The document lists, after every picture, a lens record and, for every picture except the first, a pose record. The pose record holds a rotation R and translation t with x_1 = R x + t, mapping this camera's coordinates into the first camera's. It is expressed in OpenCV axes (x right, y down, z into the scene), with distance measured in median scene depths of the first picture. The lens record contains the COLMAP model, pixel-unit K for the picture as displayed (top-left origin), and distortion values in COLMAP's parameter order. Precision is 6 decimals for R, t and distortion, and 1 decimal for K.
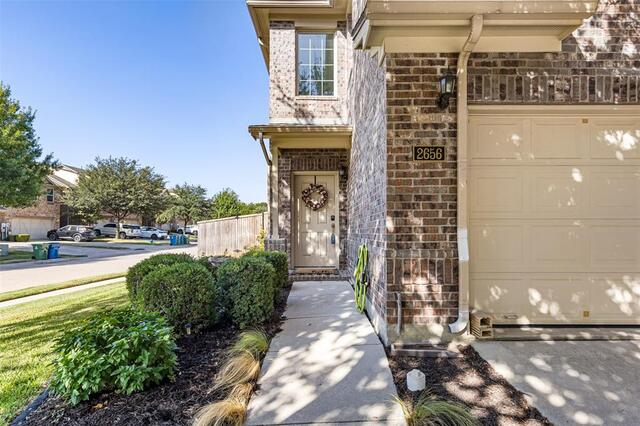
lens RADIAL K [[361.3, 0, 320.0], [0, 361.3, 213.0], [0, 0, 1]] dist [-0.001617, -0.000197]
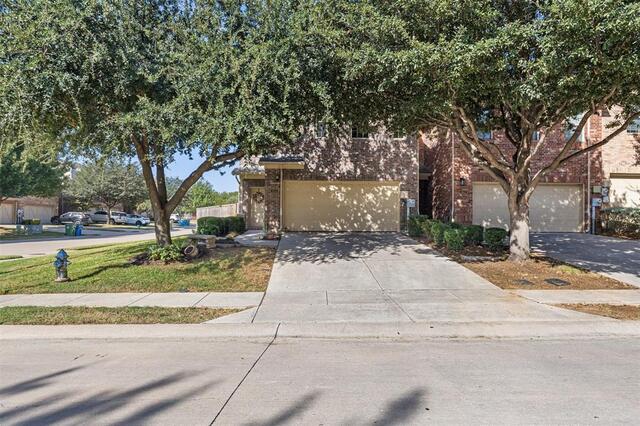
lens RADIAL K [[421.1, 0, 320.0], [0, 421.1, 213.0], [0, 0, 1]] dist [0.002019, 0.000463]
pose [[0.999179, 0.007563, 0.039809, 0.059919], [-0.008553, 0.999657, 0.024745, -0.003714], [-0.039608, -0.025065, 0.998901, -0.377243]]
